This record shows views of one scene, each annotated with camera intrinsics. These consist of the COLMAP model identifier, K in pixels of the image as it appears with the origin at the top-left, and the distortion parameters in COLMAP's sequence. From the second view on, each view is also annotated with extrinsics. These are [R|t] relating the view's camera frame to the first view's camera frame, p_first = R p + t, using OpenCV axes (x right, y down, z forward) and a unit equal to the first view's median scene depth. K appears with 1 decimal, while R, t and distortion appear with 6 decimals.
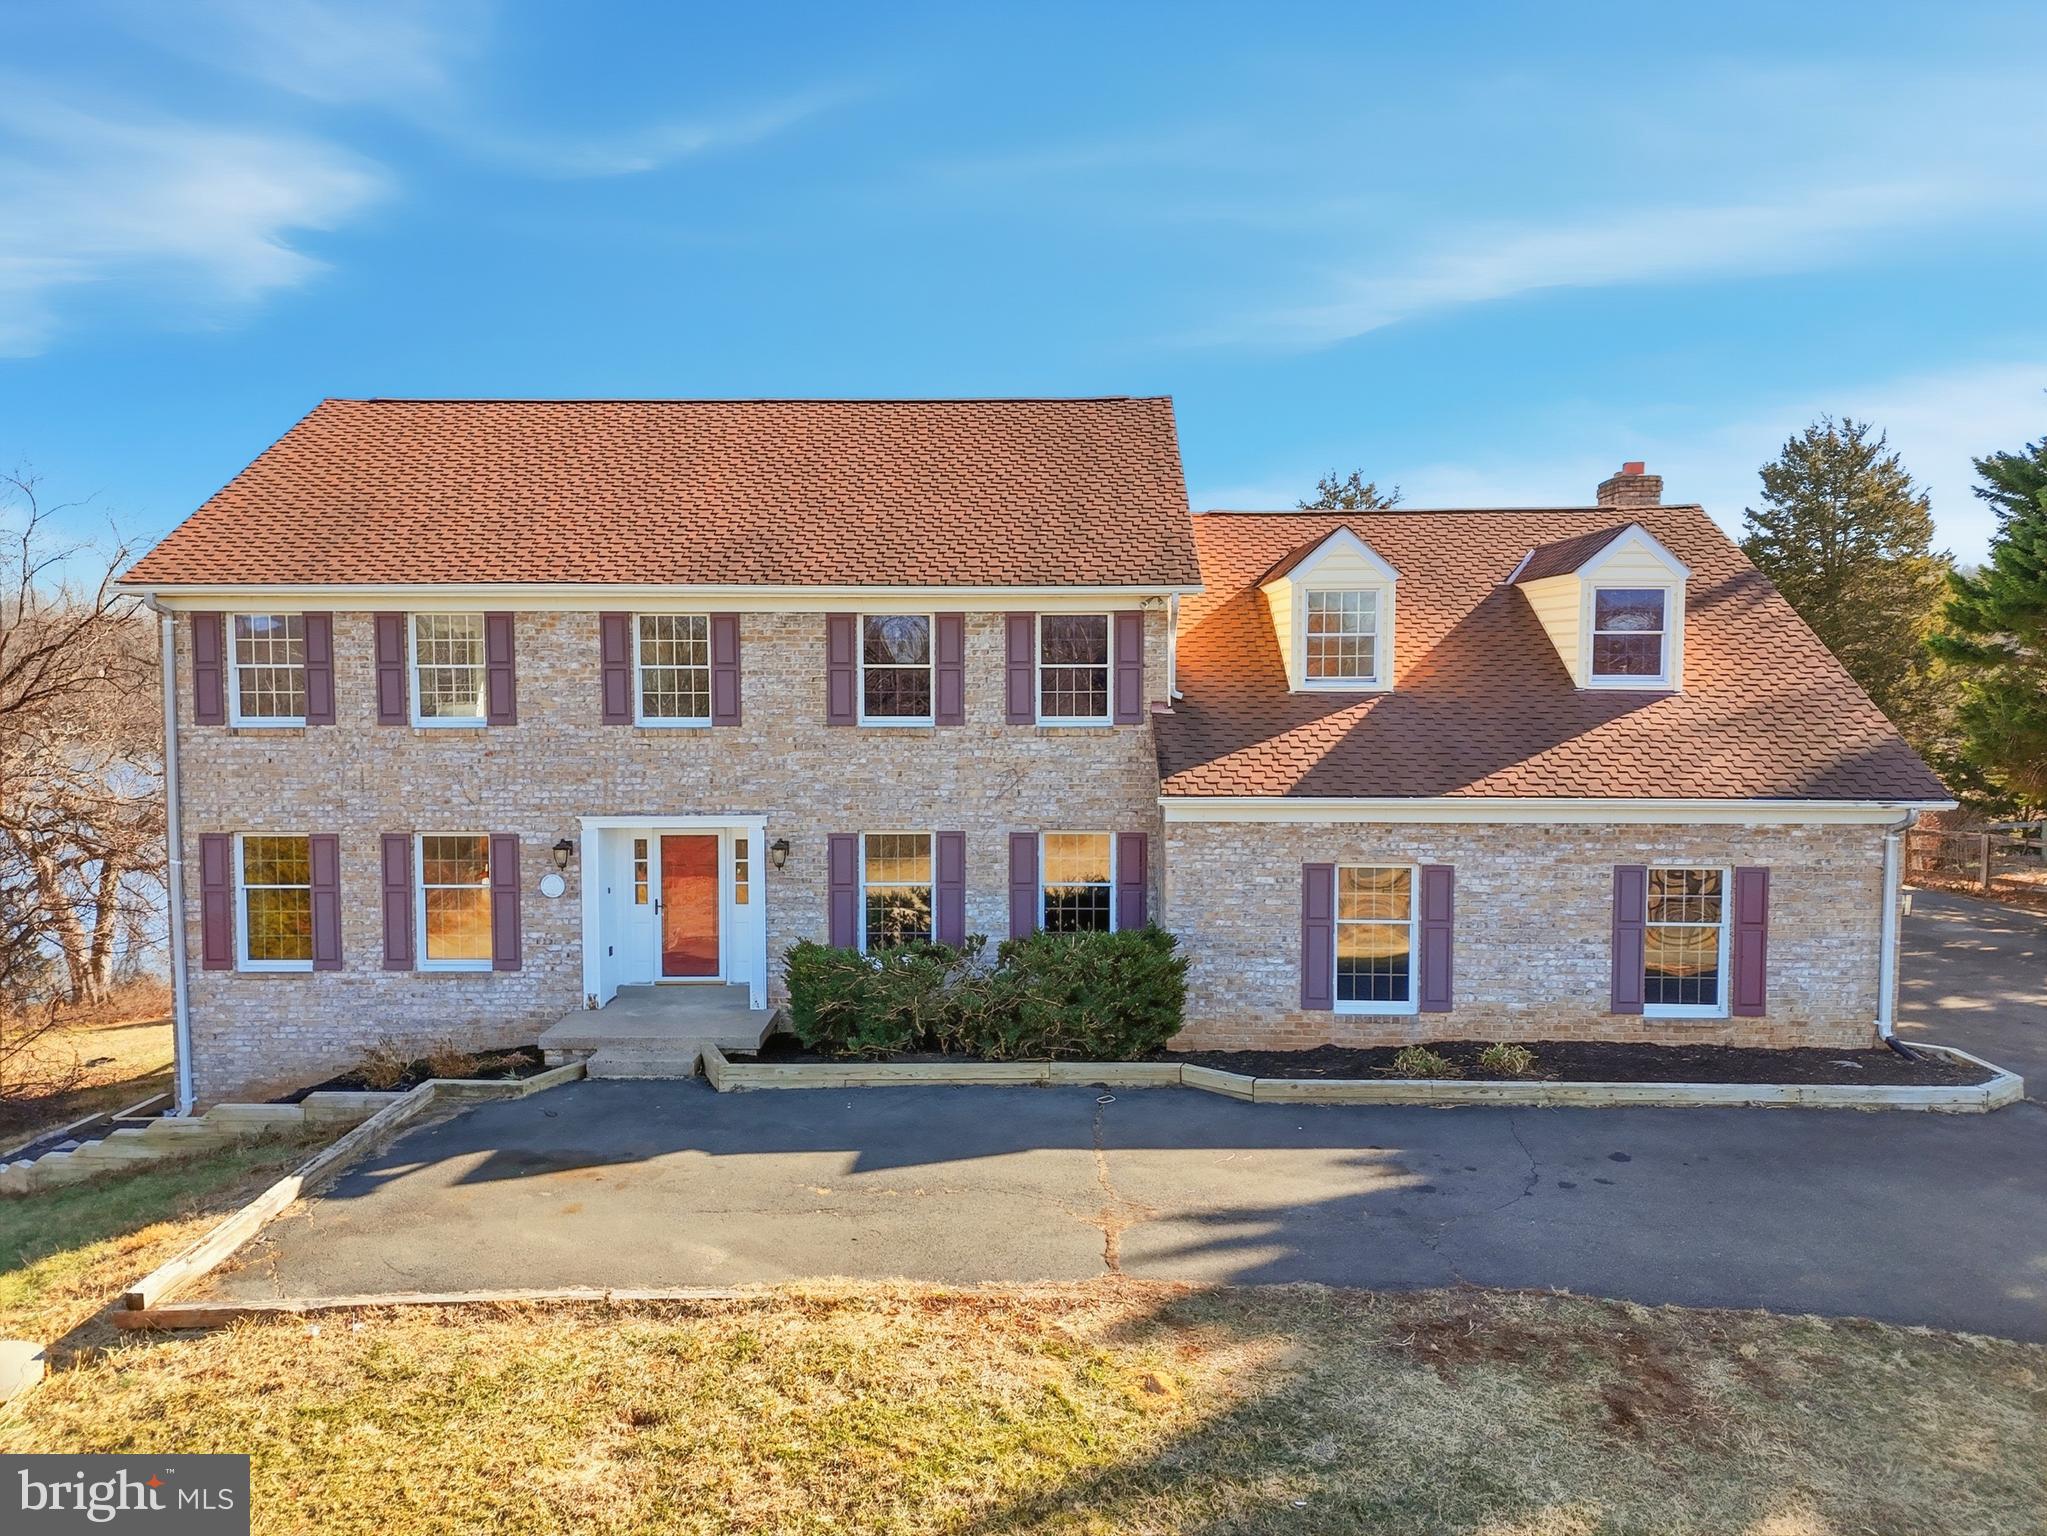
lens RADIAL K [[1497.0, 0, 1023.5], [0, 1497.0, 768.0], [0, 0, 1]] dist [0.070693, -0.066841]
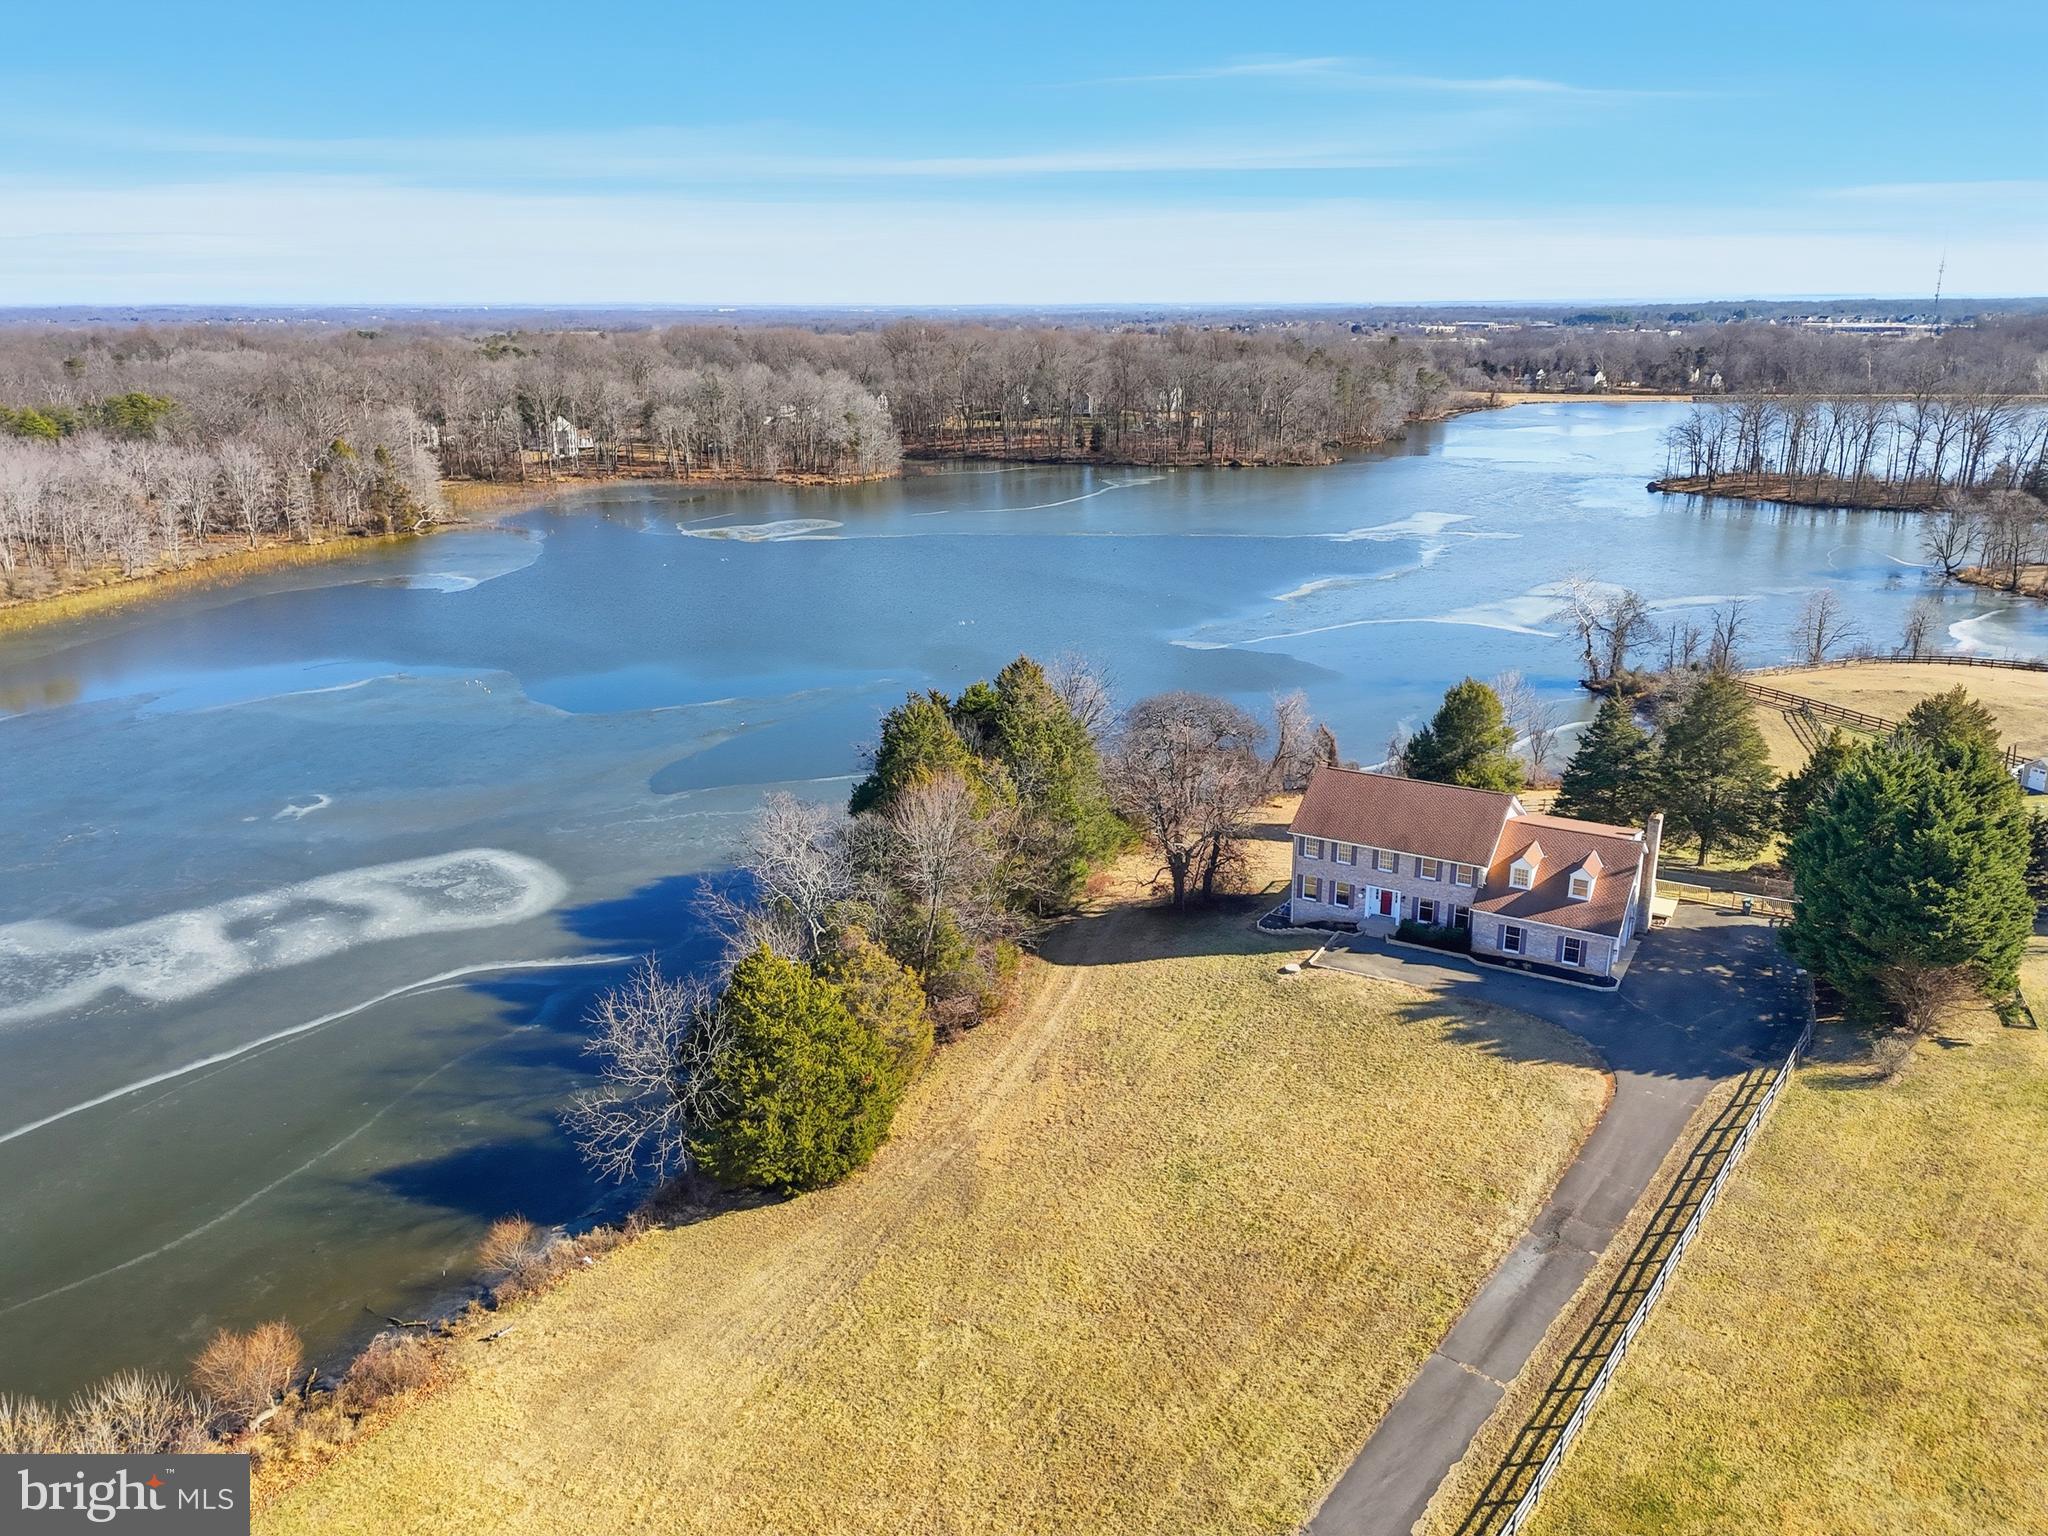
lens RADIAL K [[1483.3, 0, 1020.9], [0, 1483.3, 774.5], [0, 0, 1]] dist [0.072333, -0.060207]
pose [[0.873055, 0.143390, -0.466062, 1.039810], [-0.029474, 0.969557, 0.243084, -1.595799], [0.486730, -0.198489, 0.850703, -4.009528]]
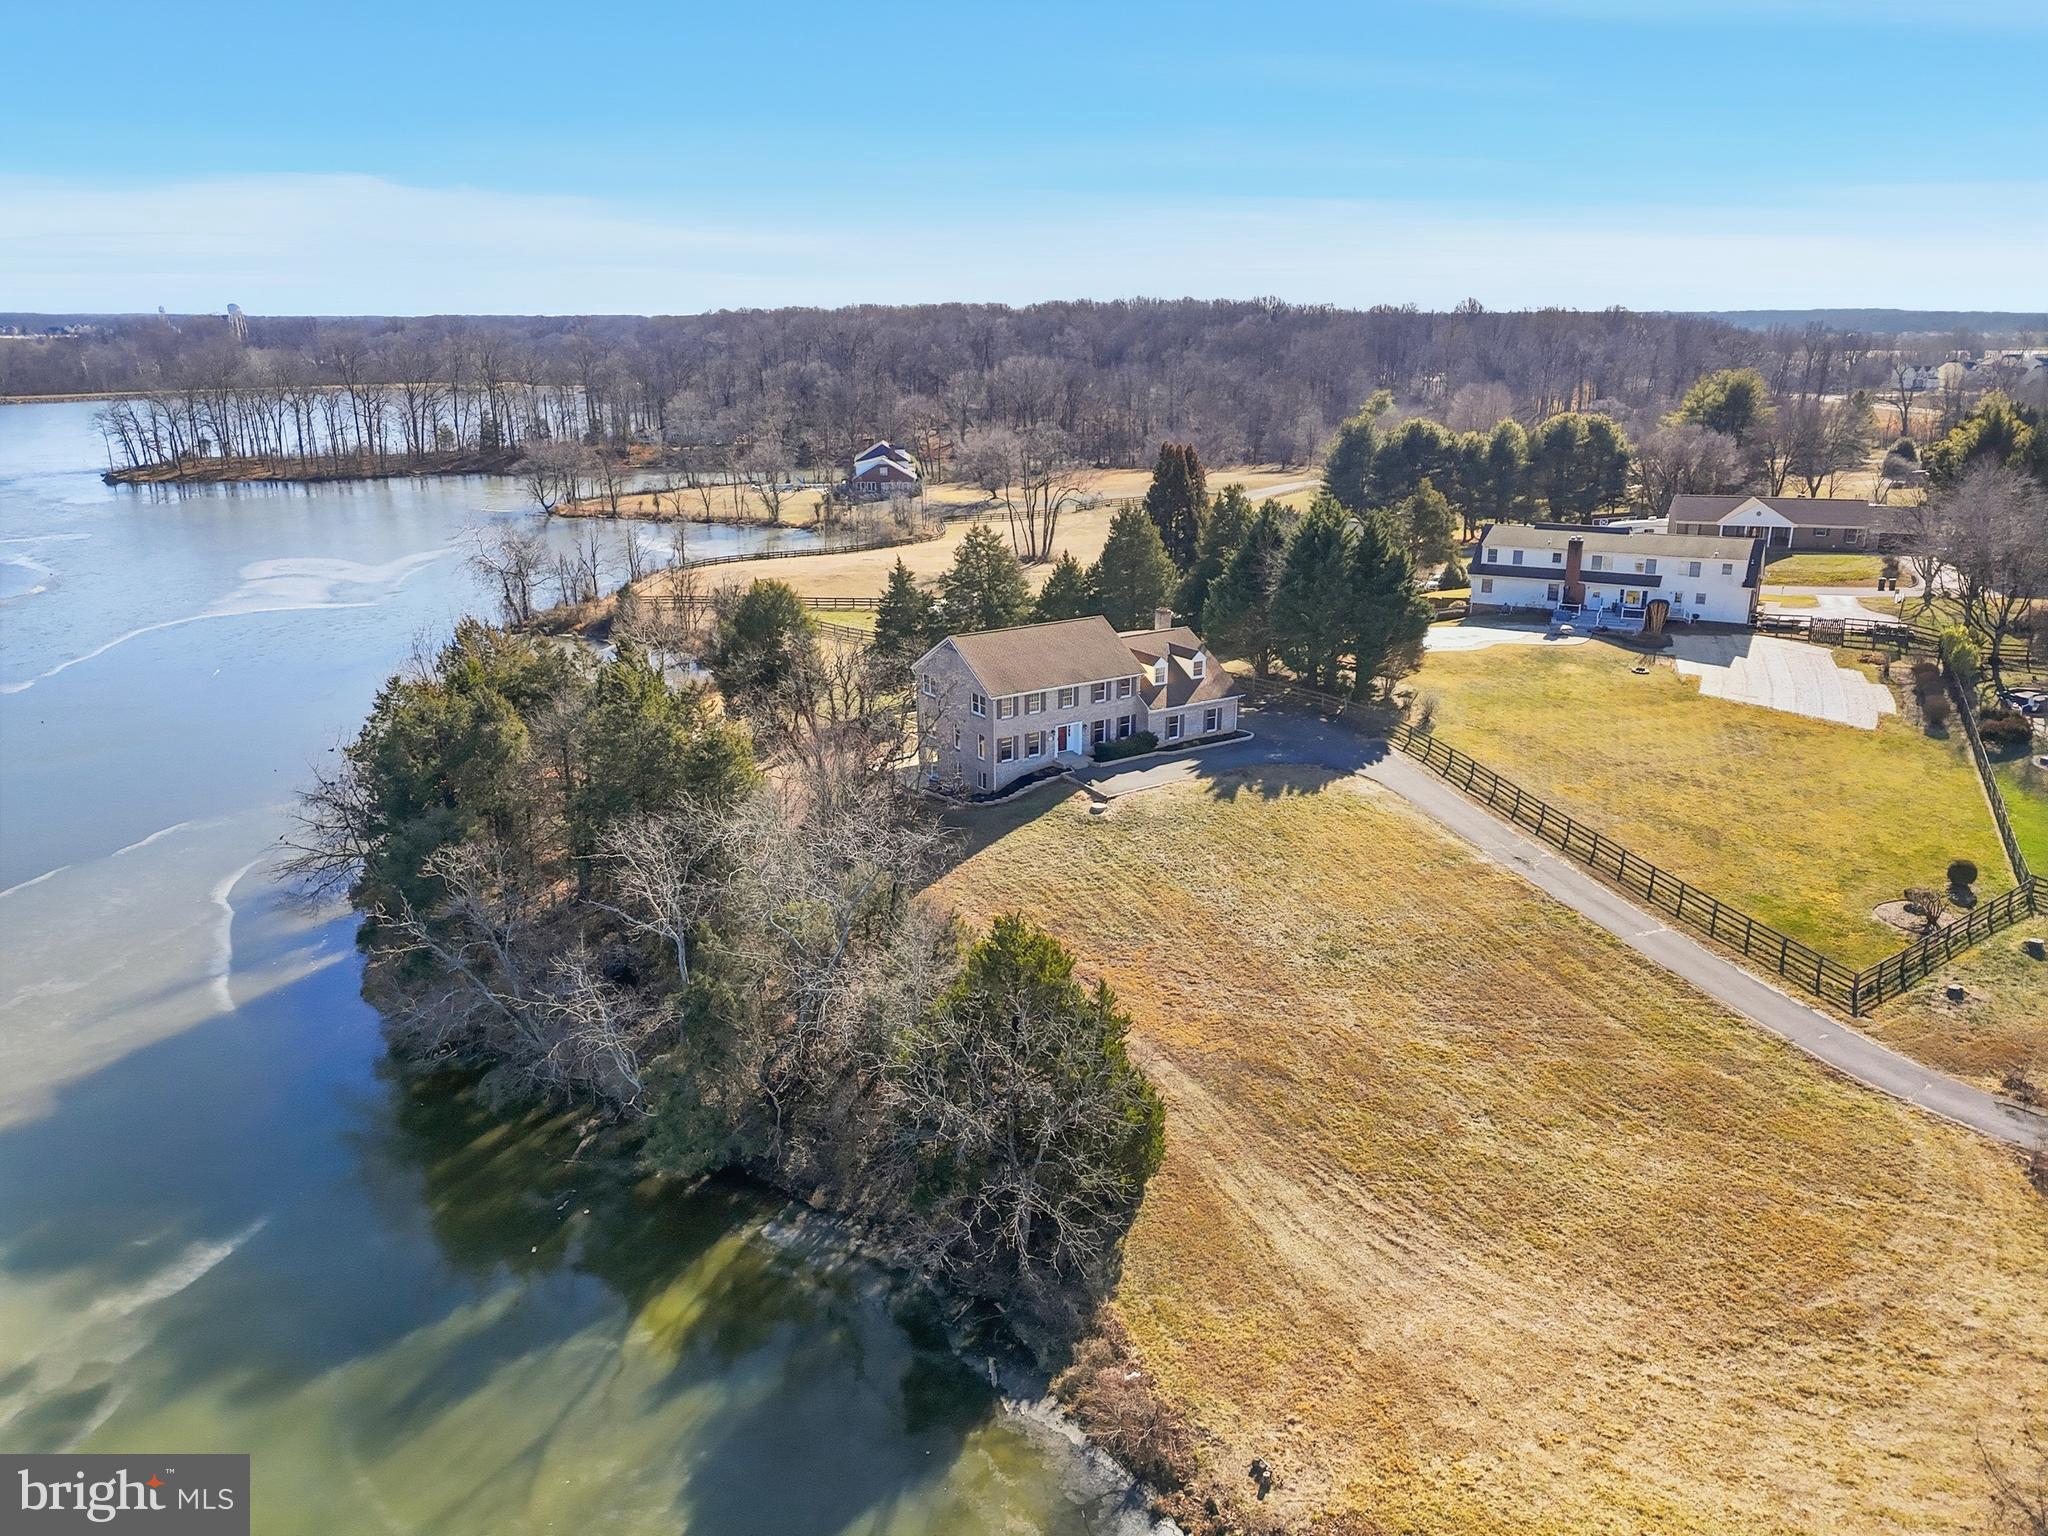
lens RADIAL K [[1488.1, 0, 1015.0], [0, 1488.1, 767.7], [0, 0, 1]] dist [0.128551, -0.176879]
pose [[0.821257, -0.164696, 0.546271, -3.479119], [0.039873, 0.971659, 0.233001, -1.115568], [-0.569163, -0.169572, 0.804548, -3.398930]]
